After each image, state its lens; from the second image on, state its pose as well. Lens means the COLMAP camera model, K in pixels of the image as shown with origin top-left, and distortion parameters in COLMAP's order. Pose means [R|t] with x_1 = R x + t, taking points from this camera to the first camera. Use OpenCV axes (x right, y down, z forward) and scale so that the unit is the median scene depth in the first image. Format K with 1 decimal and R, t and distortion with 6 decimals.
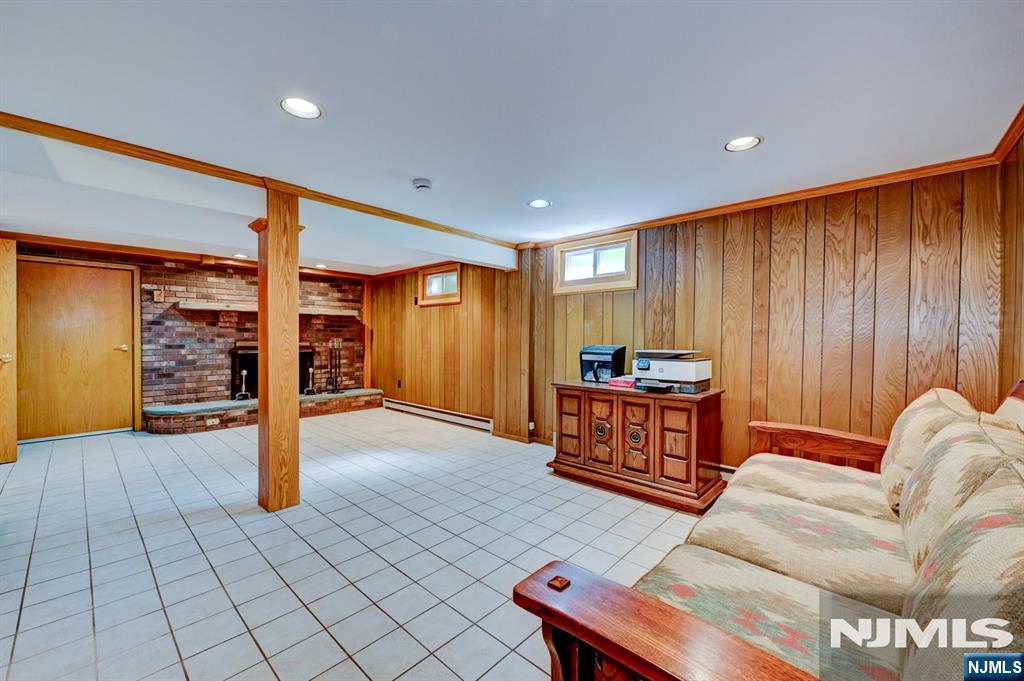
lens RADIAL K [[402.5, 0, 512.5], [0, 402.5, 344.8], [0, 0, 1]] dist [-0.000548, -0.000158]
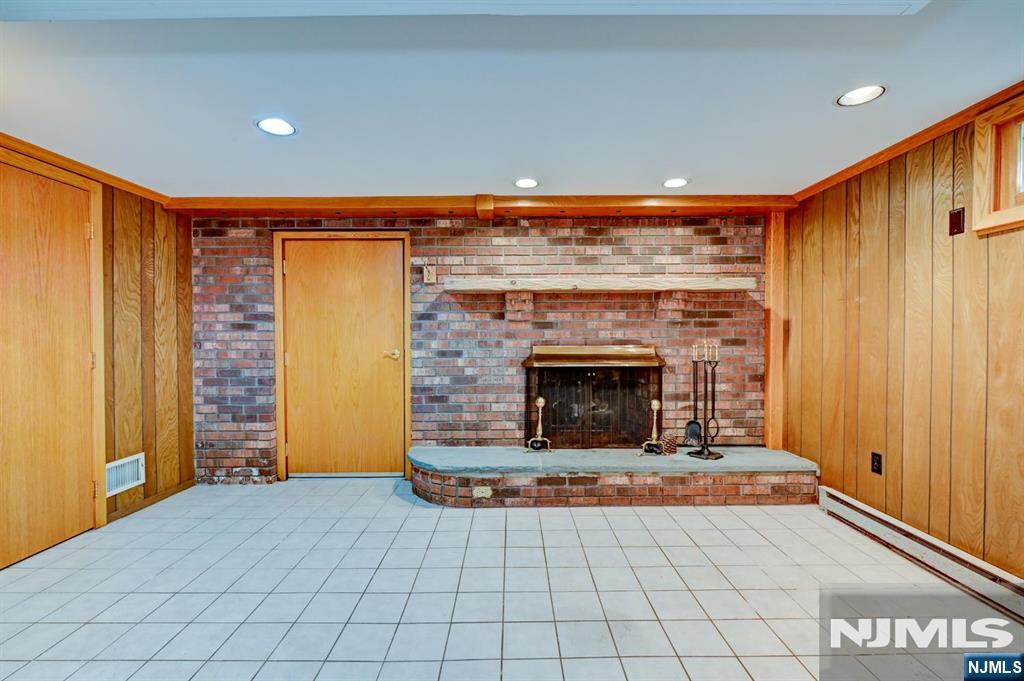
lens RADIAL K [[461.8, 0, 511.1], [0, 461.8, 343.6], [0, 0, 1]] dist [-0.002191, -0.000216]
pose [[0.679606, 0.005929, -0.733554, -0.228602], [-0.006879, 0.999975, 0.001709, -0.011977], [0.733545, 0.003885, 0.679629, 0.537023]]
